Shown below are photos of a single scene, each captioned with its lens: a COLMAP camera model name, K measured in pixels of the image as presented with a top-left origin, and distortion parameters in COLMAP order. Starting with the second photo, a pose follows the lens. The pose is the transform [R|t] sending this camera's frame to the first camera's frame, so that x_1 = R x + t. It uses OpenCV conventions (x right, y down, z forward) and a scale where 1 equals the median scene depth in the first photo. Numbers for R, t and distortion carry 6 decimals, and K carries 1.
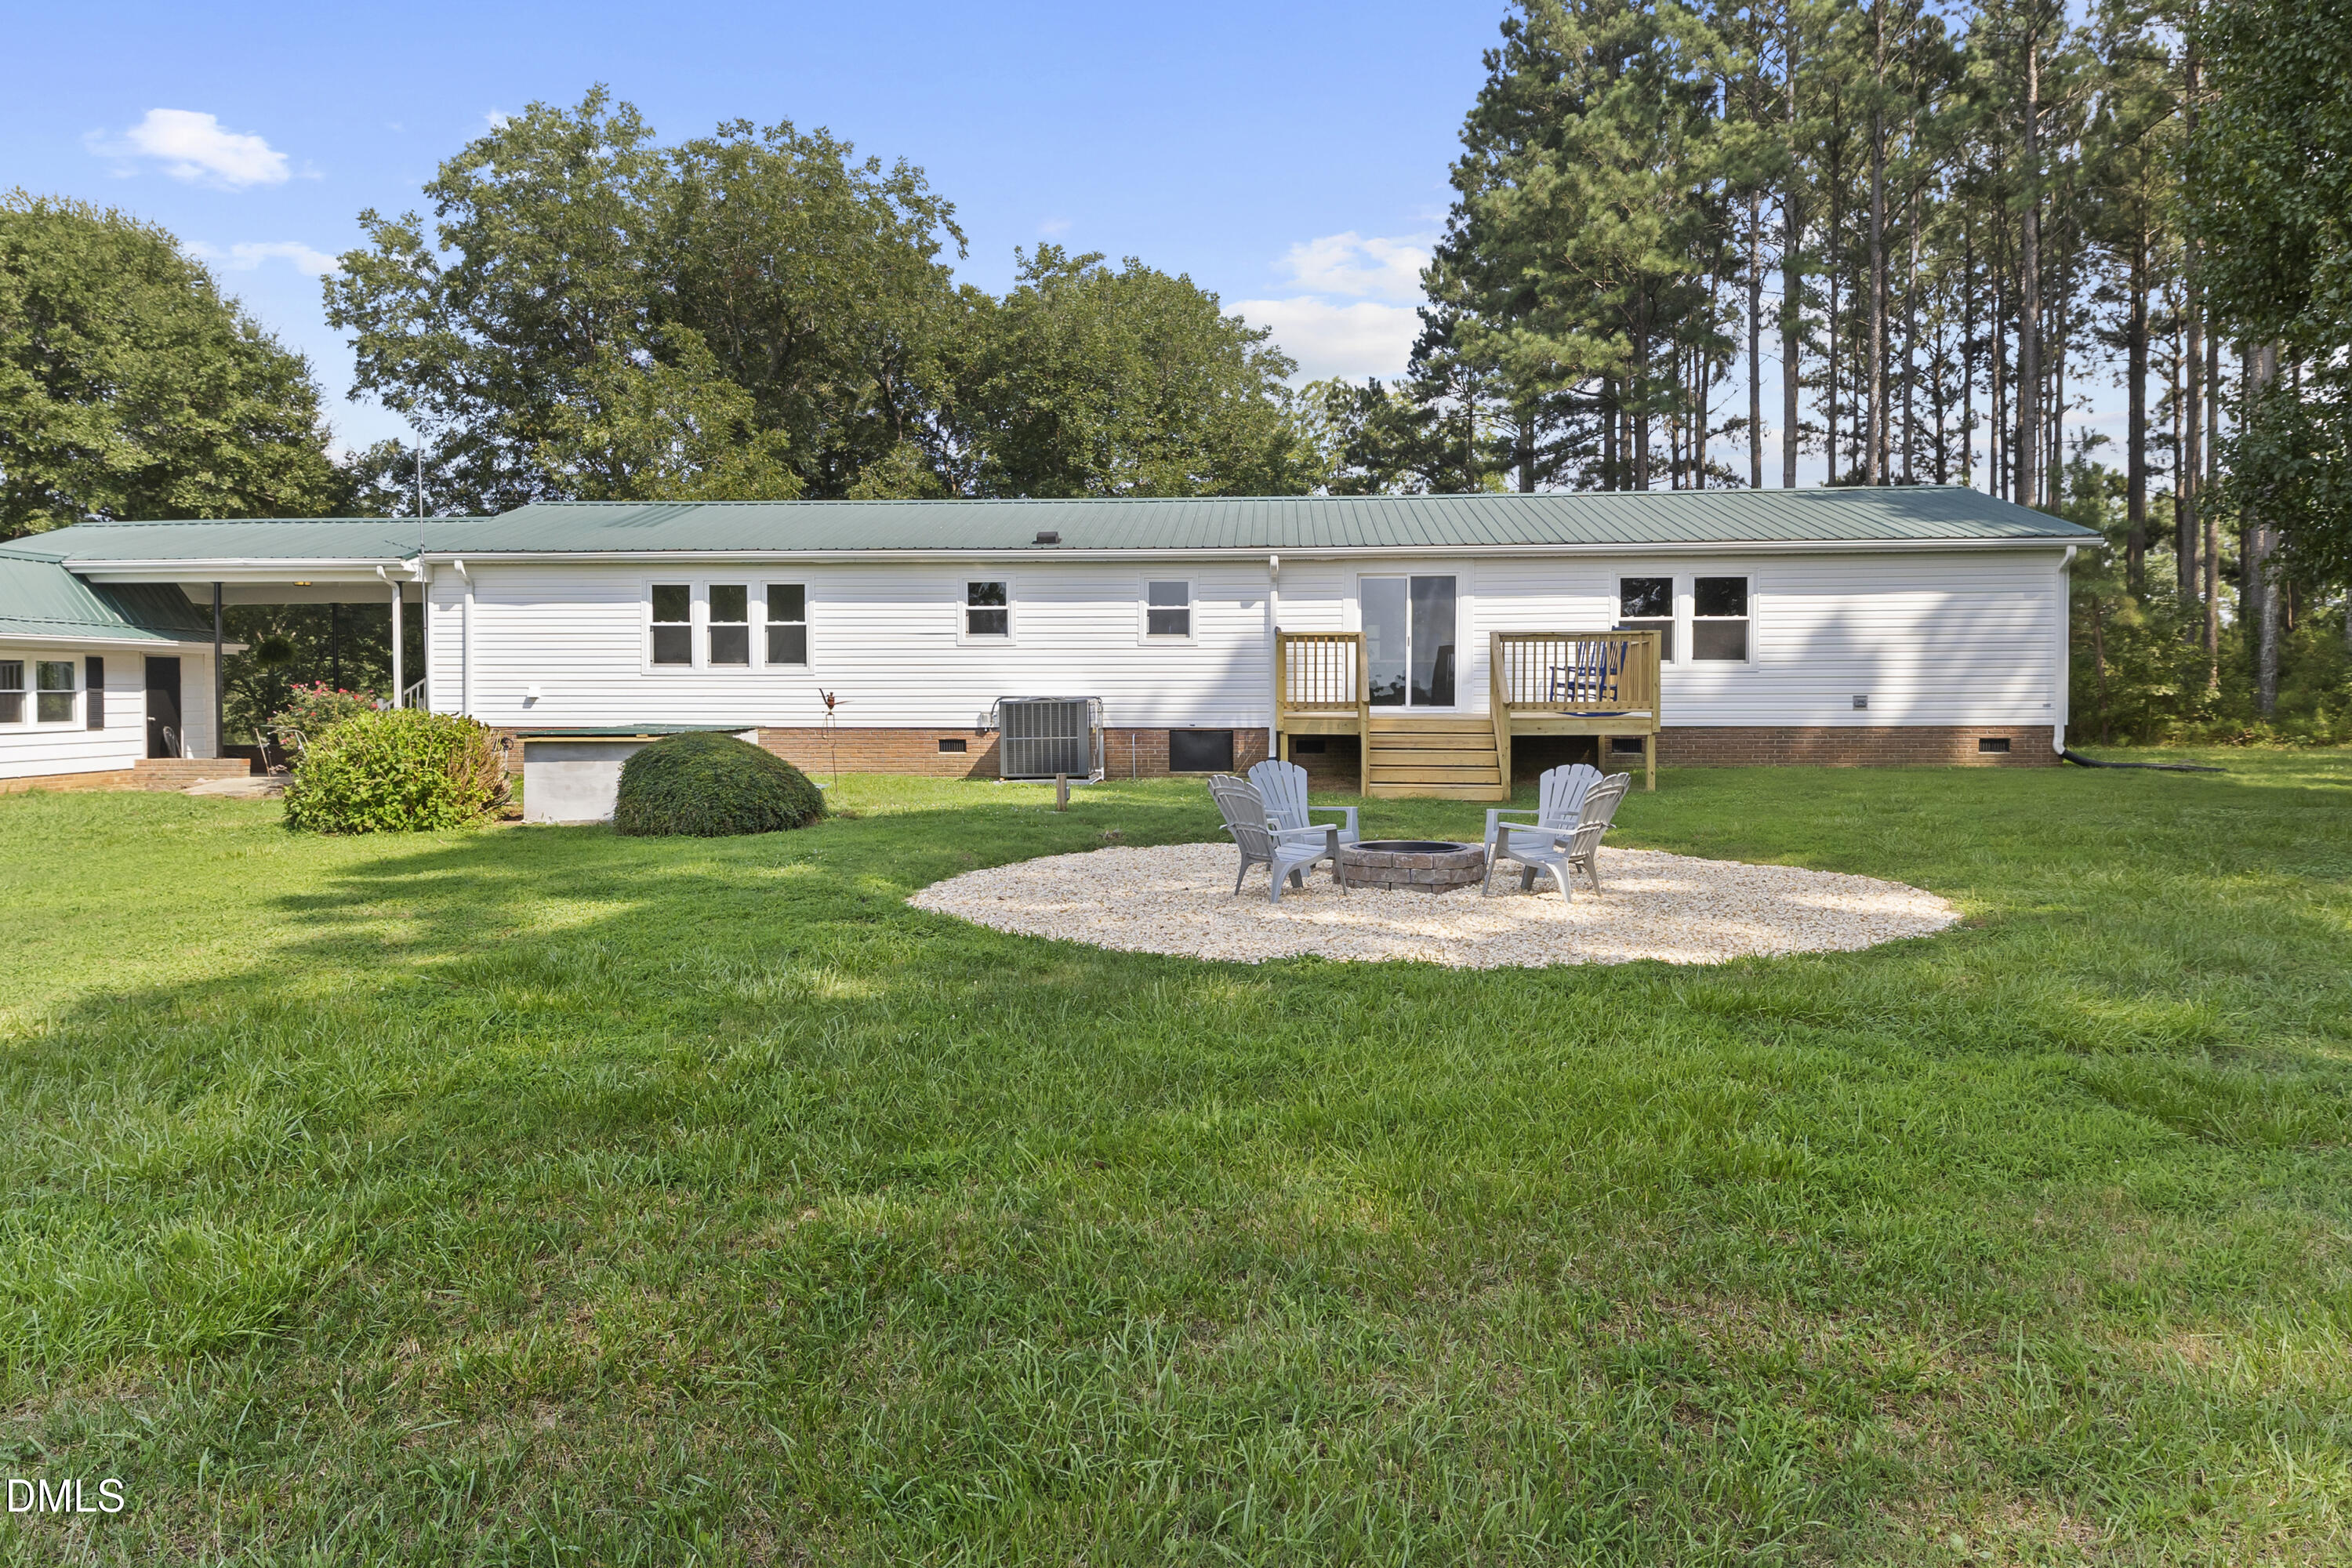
lens RADIAL K [[1569.3, 0, 1181.9], [0, 1569.3, 742.2], [0, 0, 1]] dist [0.050760, -0.074577]
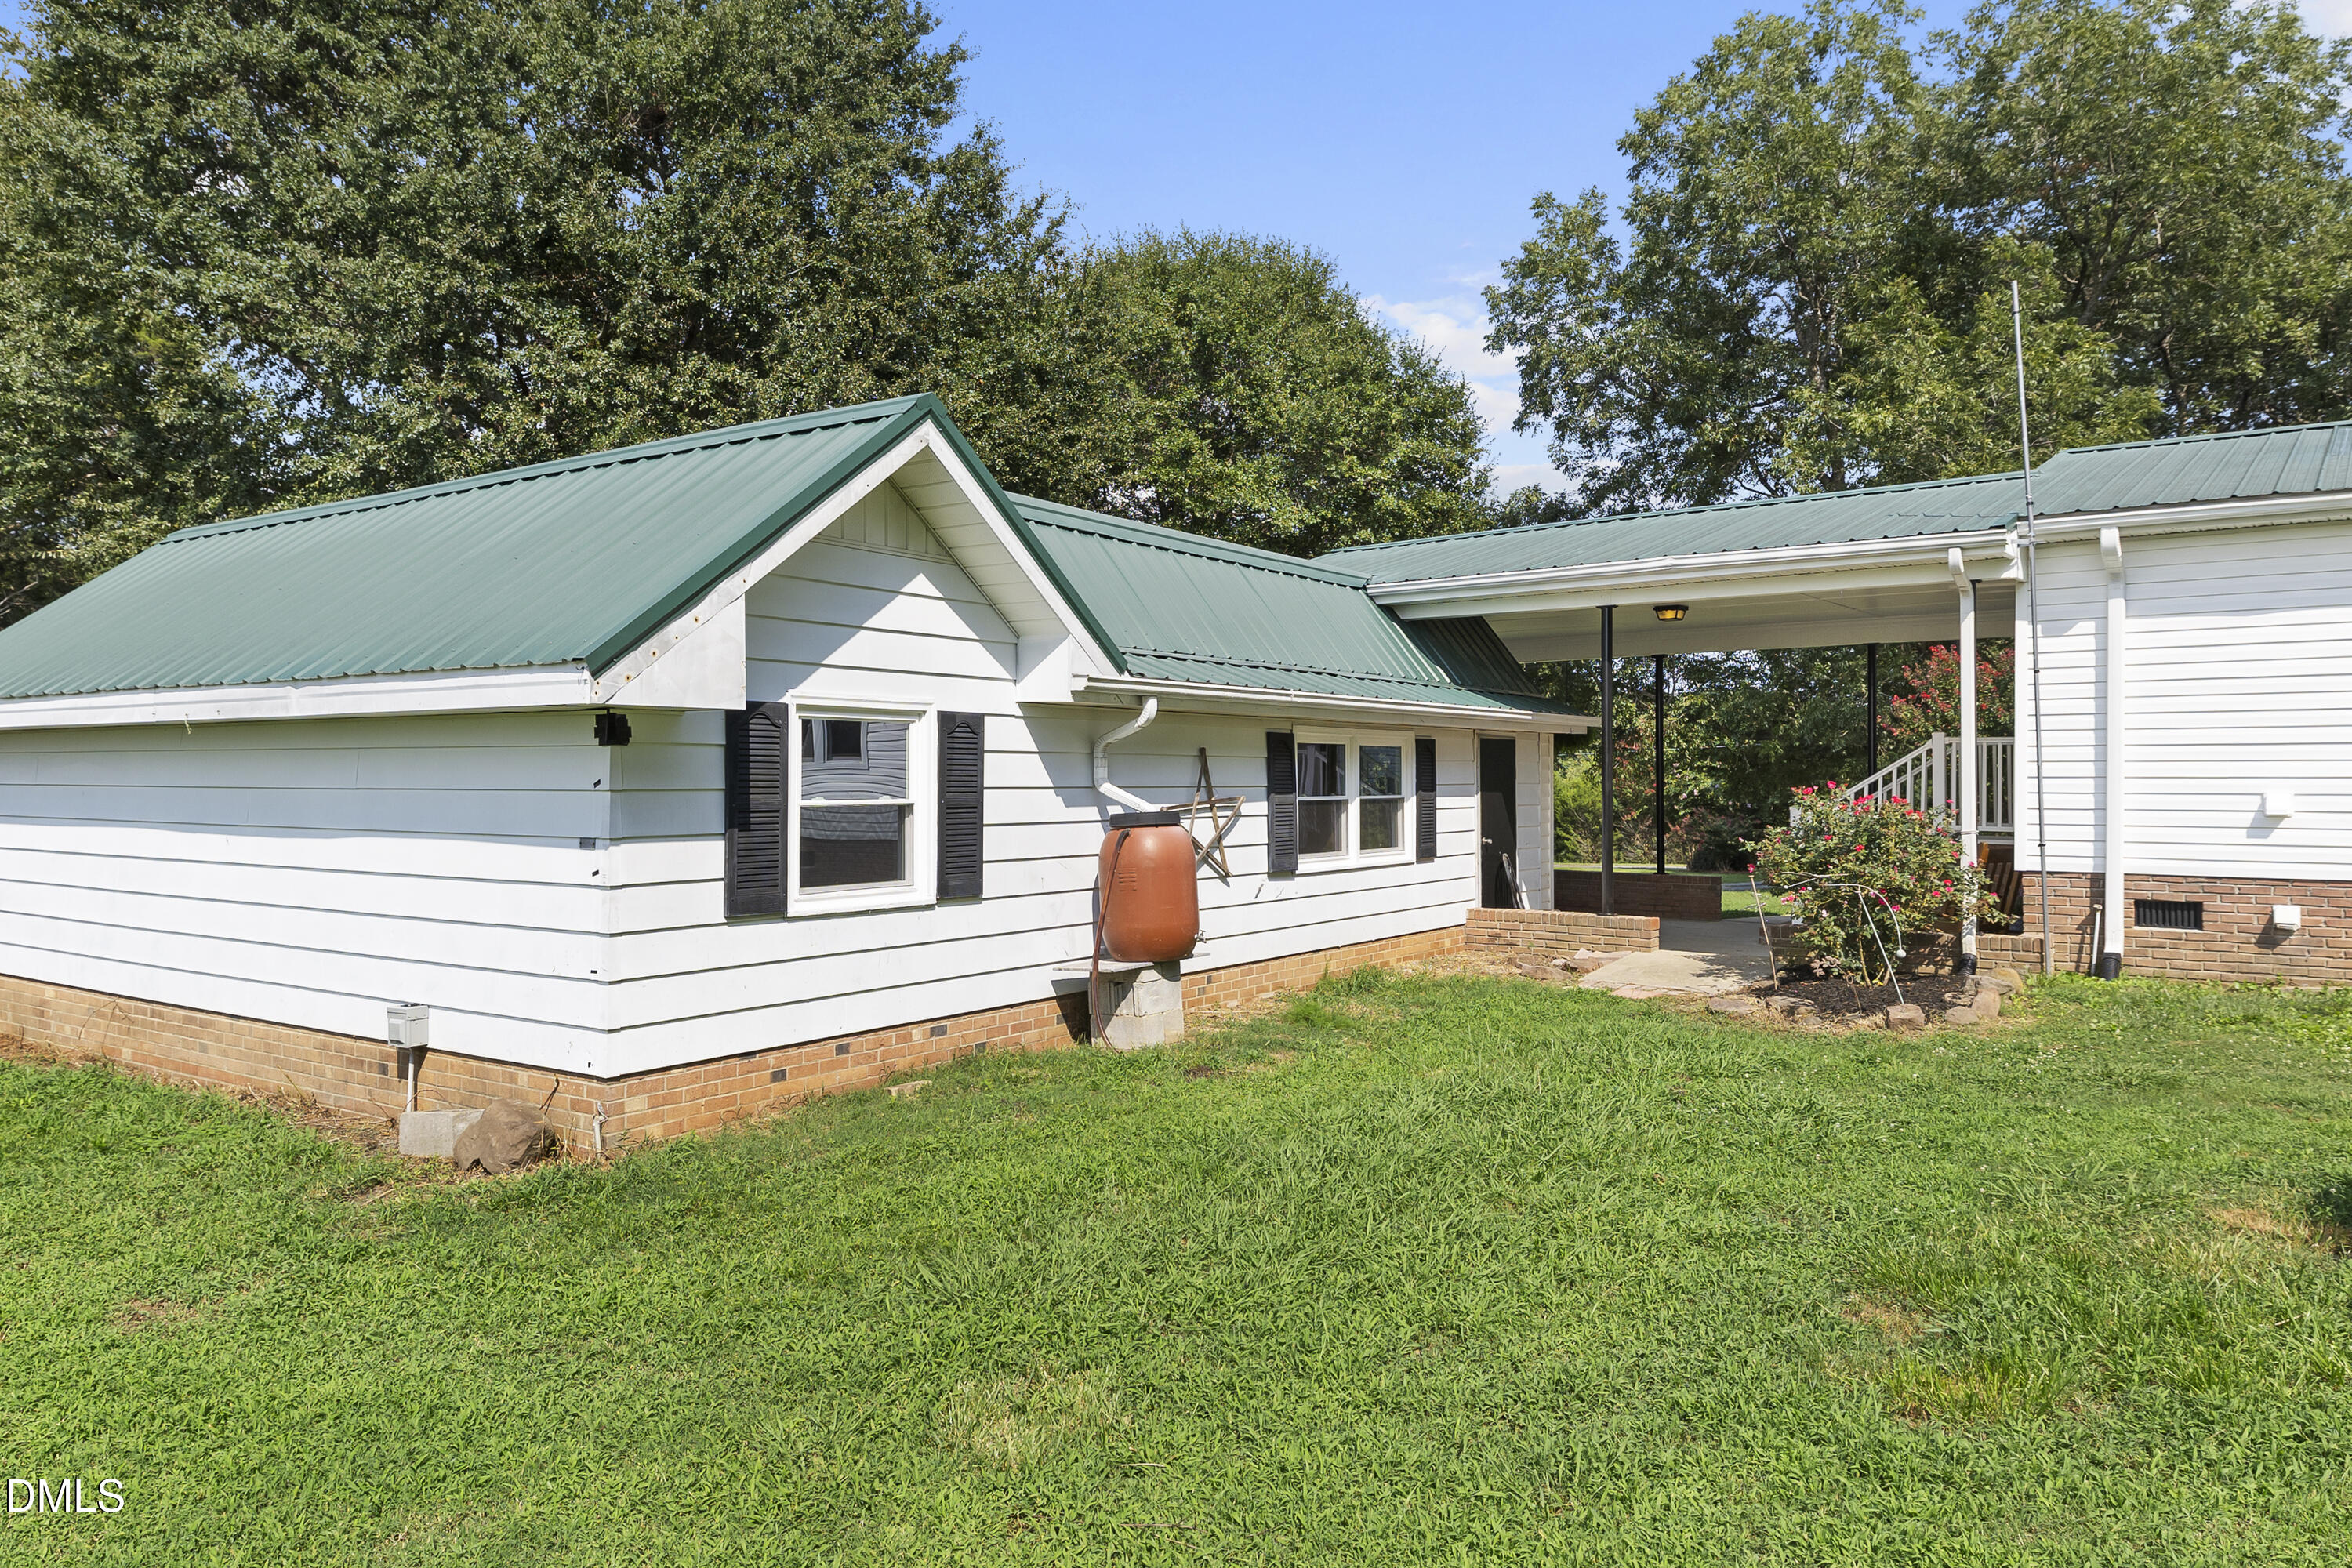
lens RADIAL K [[1569.3, 0, 1181.9], [0, 1569.3, 742.2], [0, 0, 1]] dist [0.050760, -0.074577]
pose [[0.833323, -0.011974, -0.552656, -0.239102], [-0.018087, 0.998639, -0.048909, -0.011915], [0.552490, 0.050753, 0.831973, 0.251012]]
